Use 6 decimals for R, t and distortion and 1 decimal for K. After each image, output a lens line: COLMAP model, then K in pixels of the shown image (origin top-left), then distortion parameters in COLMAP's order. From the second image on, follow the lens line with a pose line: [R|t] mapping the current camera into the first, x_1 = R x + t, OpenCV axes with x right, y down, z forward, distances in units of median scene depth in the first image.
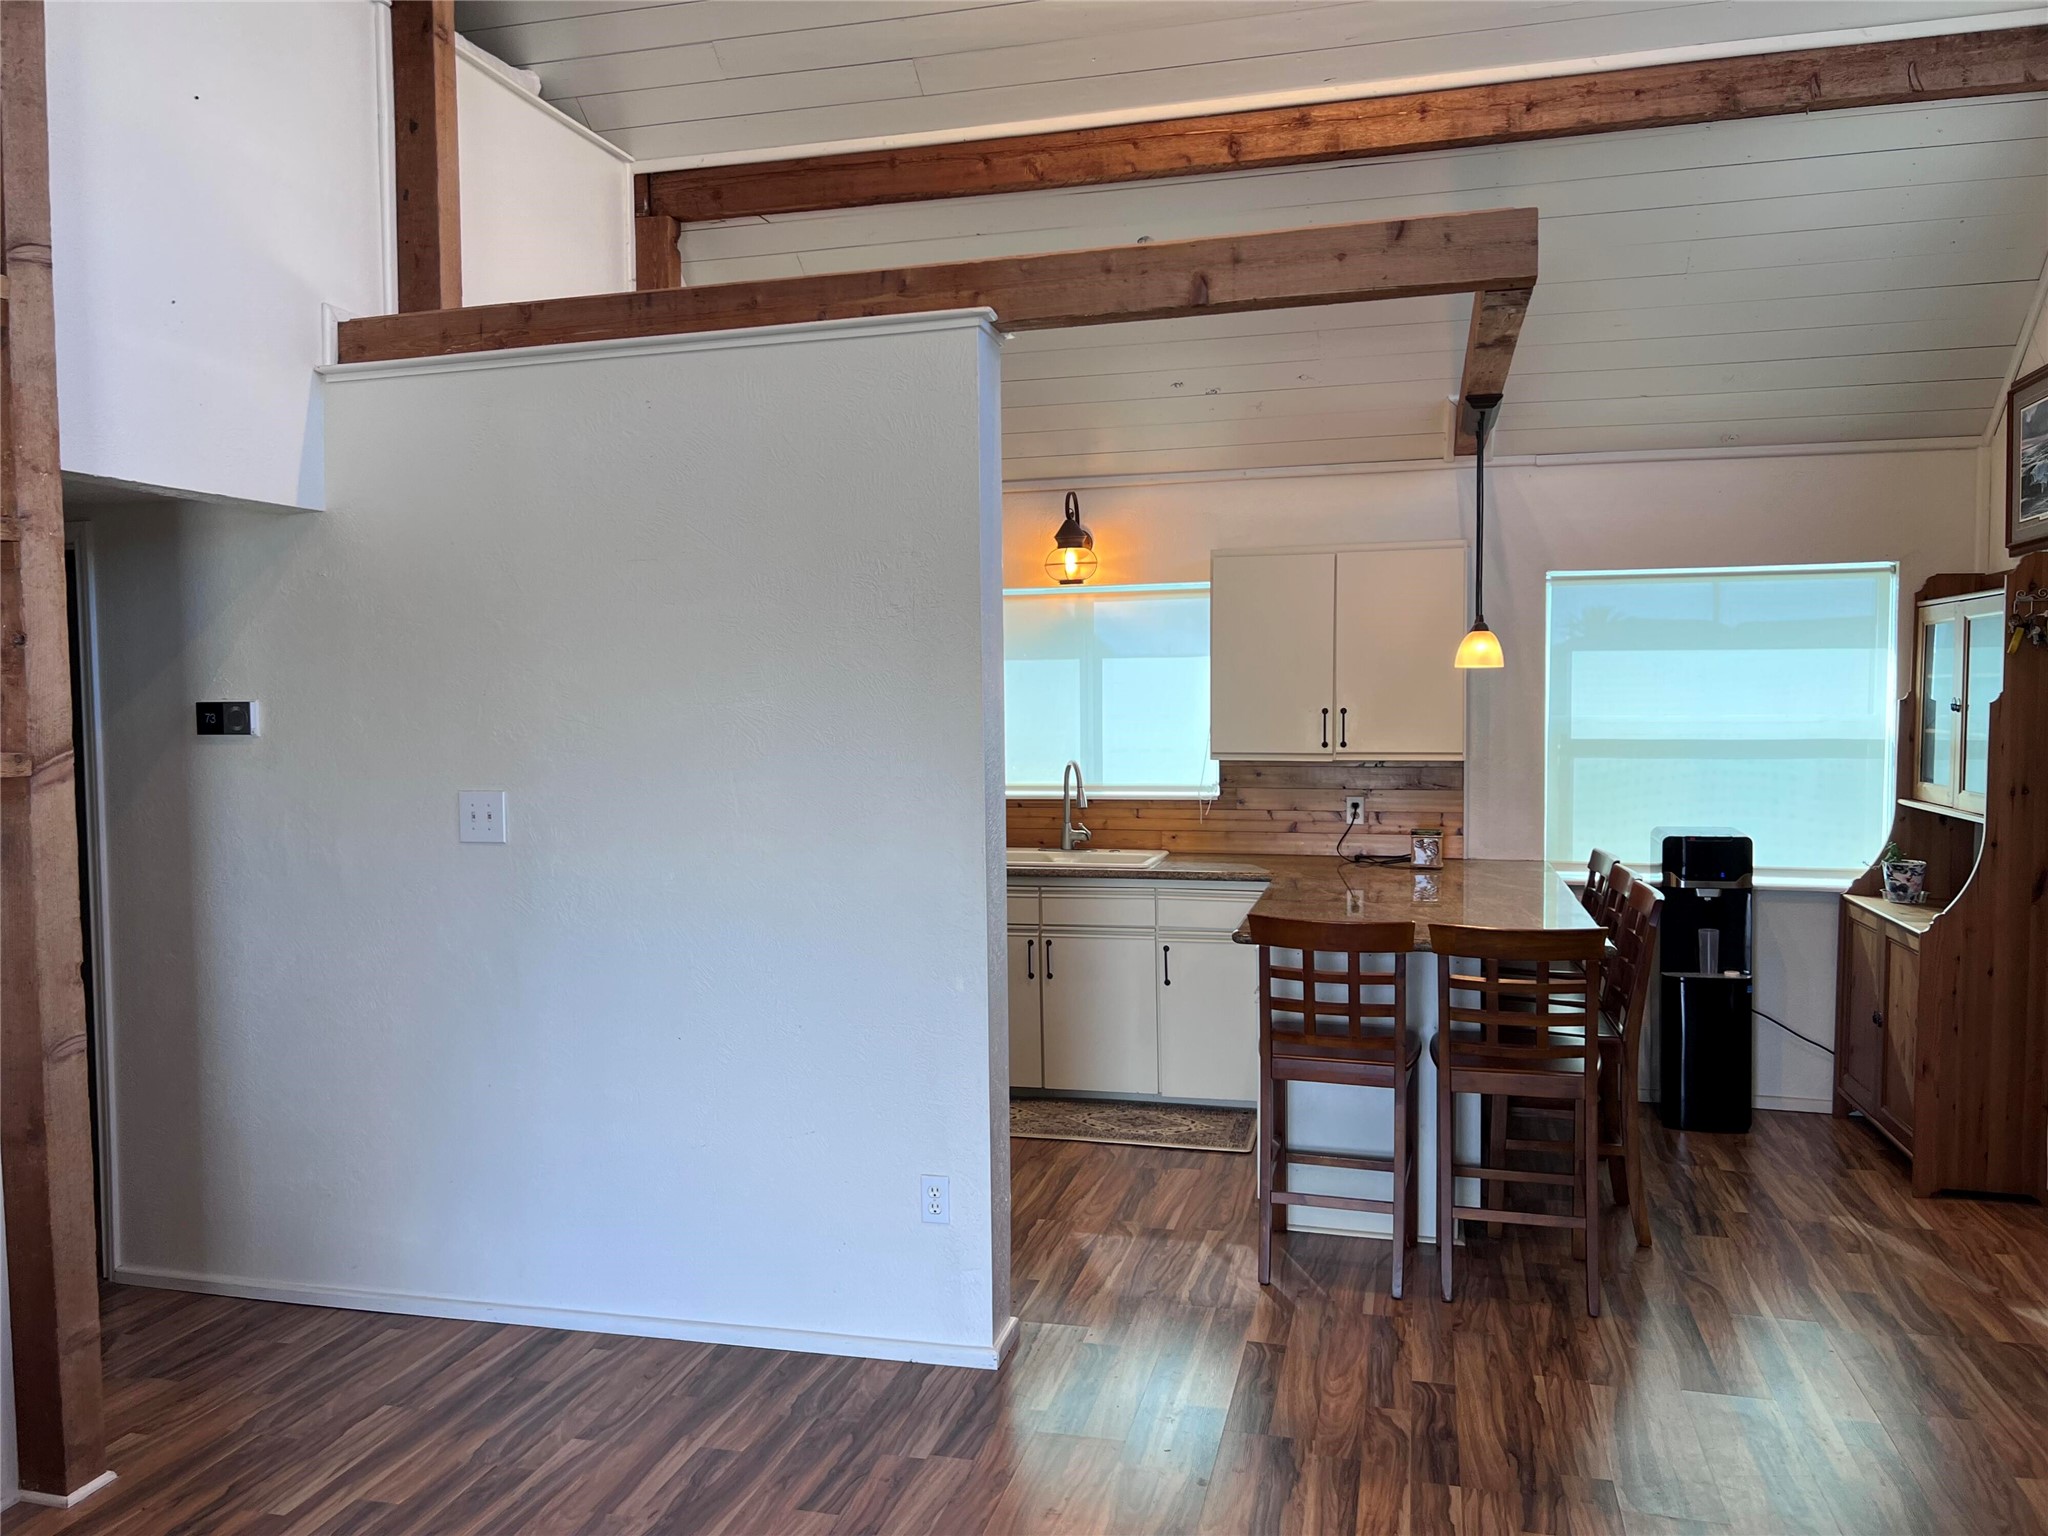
lens RADIAL K [[1556.8, 0, 1002.8], [0, 1556.8, 763.7], [0, 0, 1]] dist [0.042901, -0.030463]
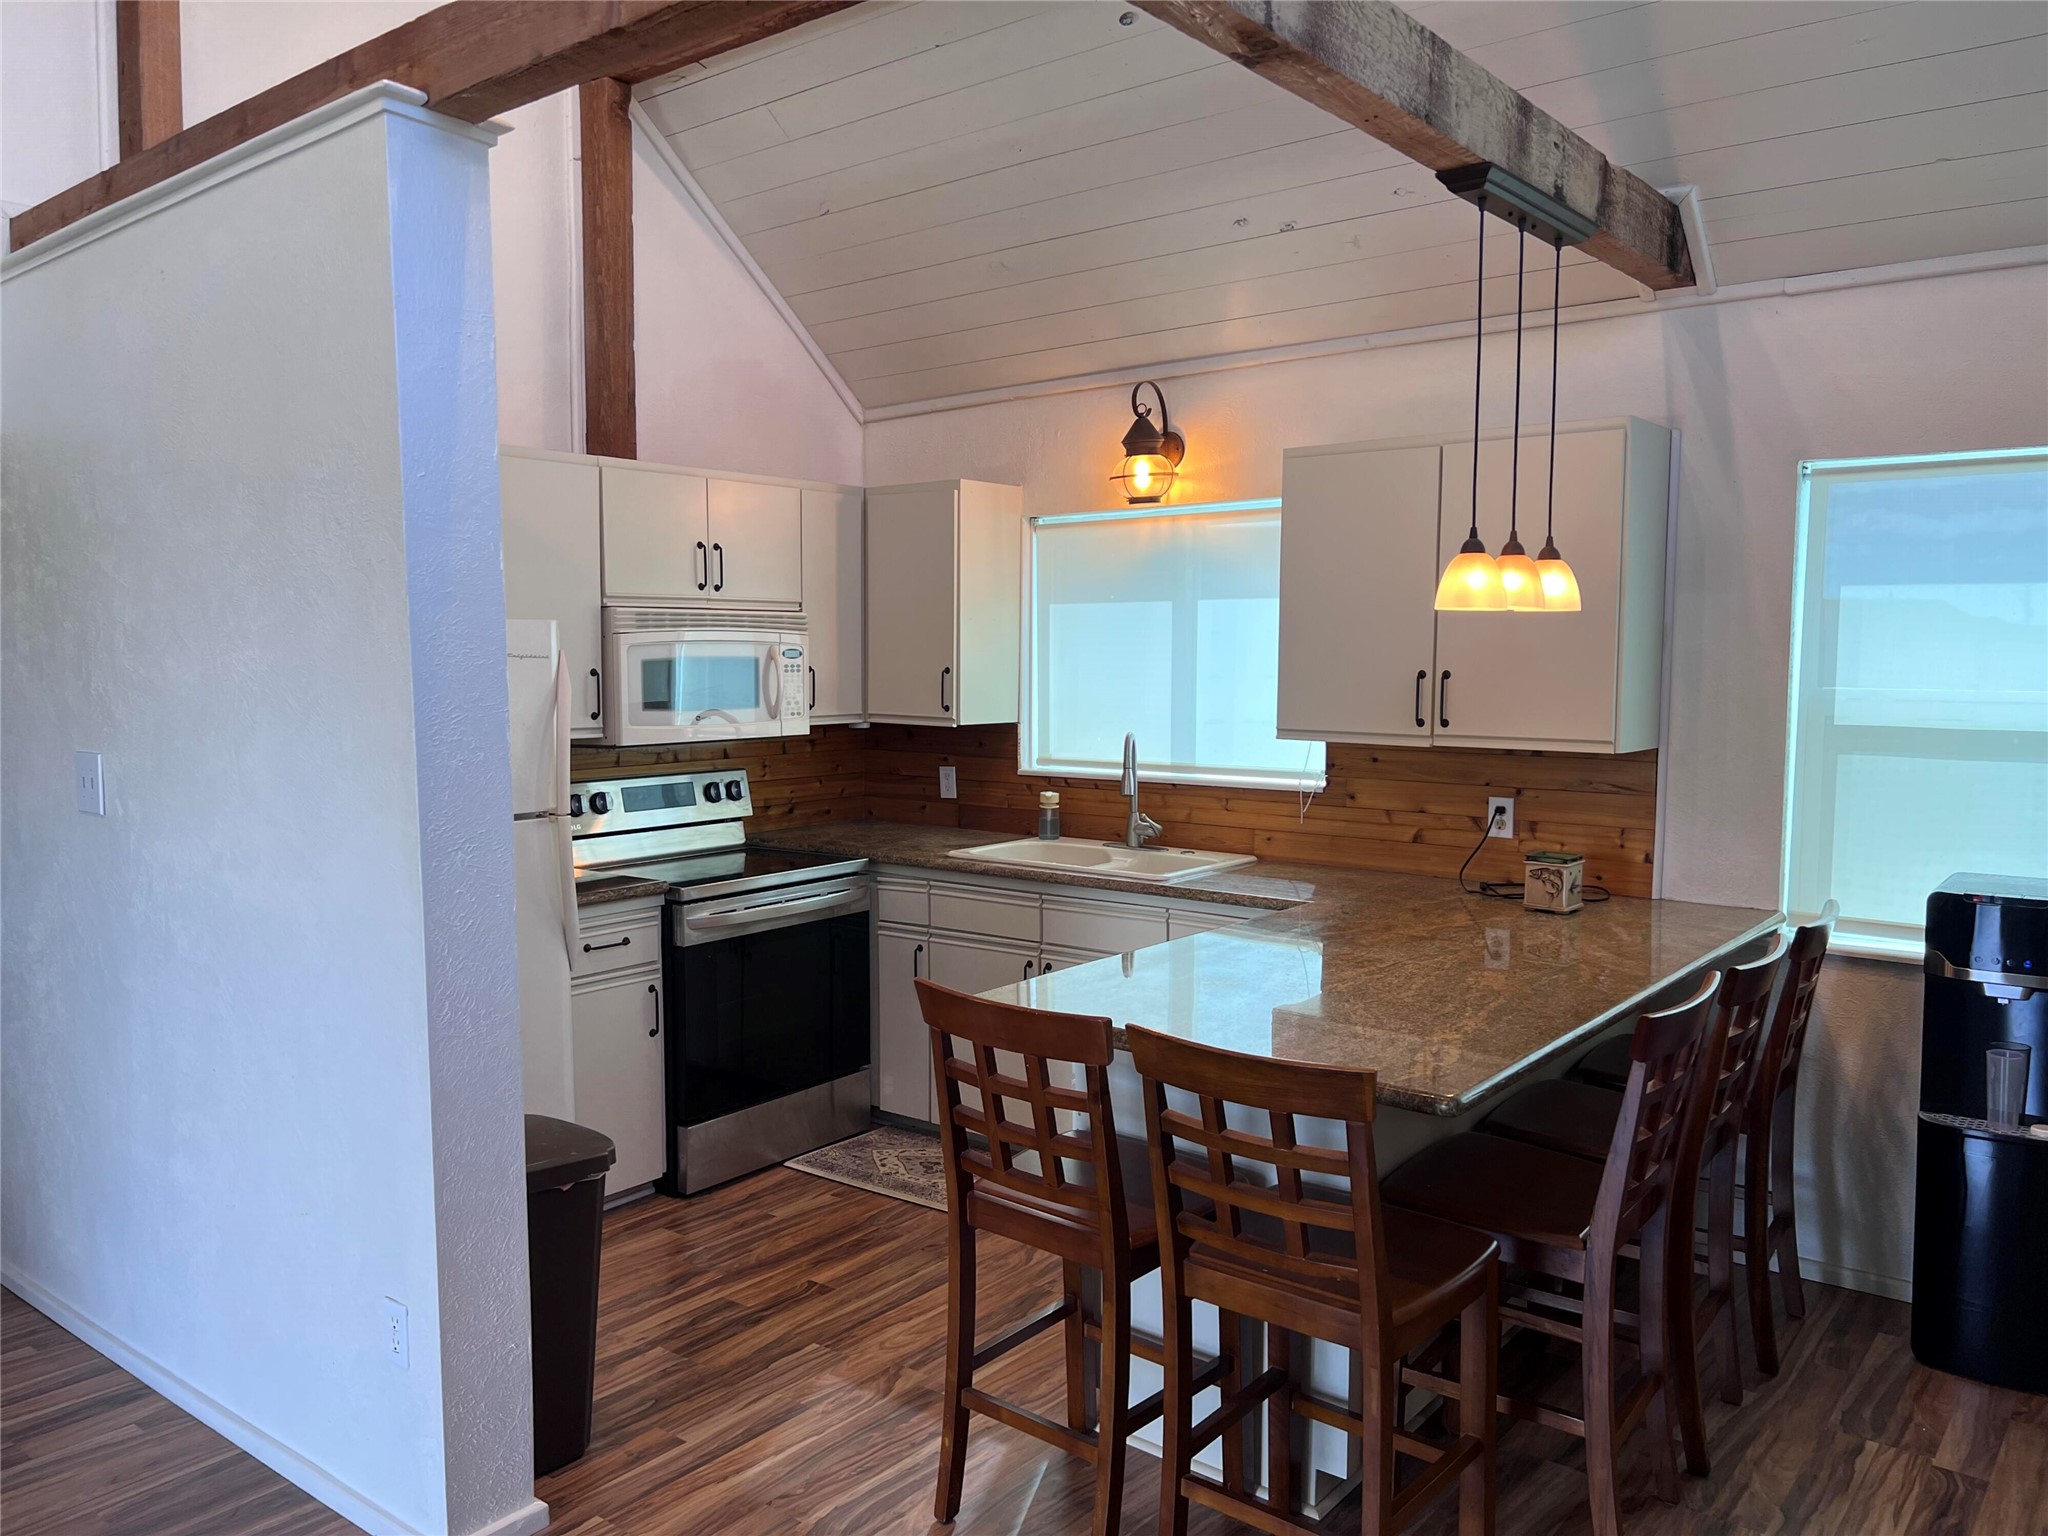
lens RADIAL K [[1556.8, 0, 1027.0], [0, 1556.8, 758.9], [0, 0, 1]] dist [0.042901, -0.030463]
pose [[0.910597, 0.040740, -0.411283, 0.354177], [-0.027824, 0.998915, 0.037345, -0.018256], [0.412358, -0.022563, 0.910742, 0.306109]]
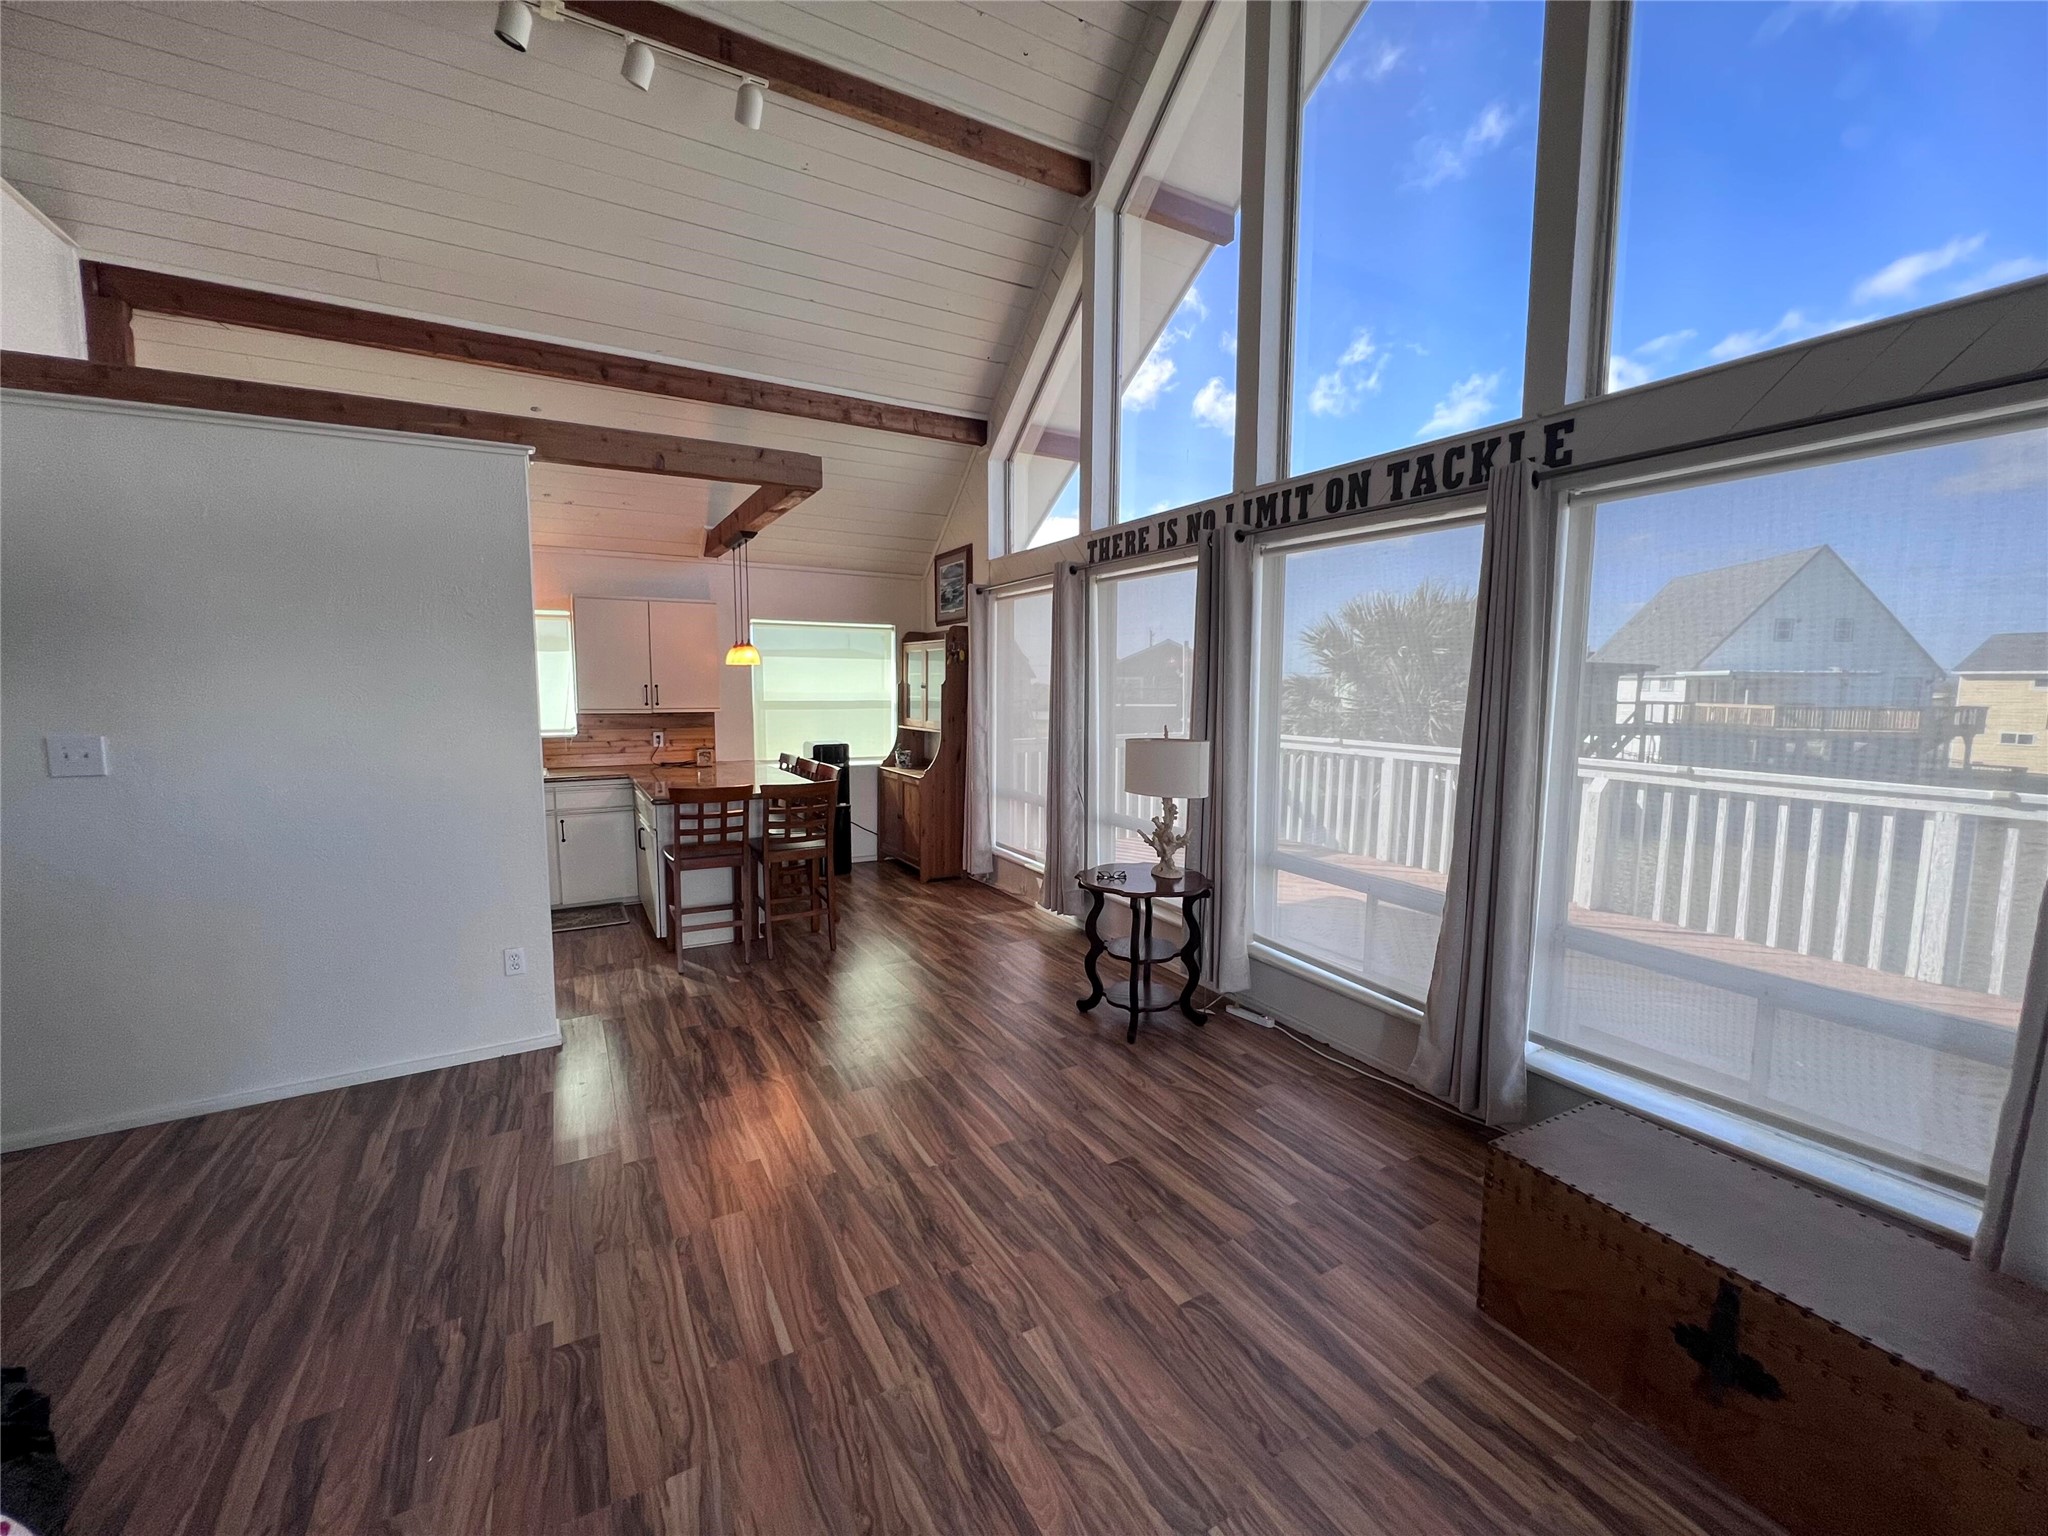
lens RADIAL K [[831.3, 0, 1021.4], [0, 831.3, 769.5], [0, 0, 1]] dist [0.003274, 0.000447]
pose [[0.712140, -0.060881, 0.699393, -0.186945], [0.022408, 0.997696, 0.064031, 0.012402], [-0.701680, -0.029927, 0.711864, -0.033934]]
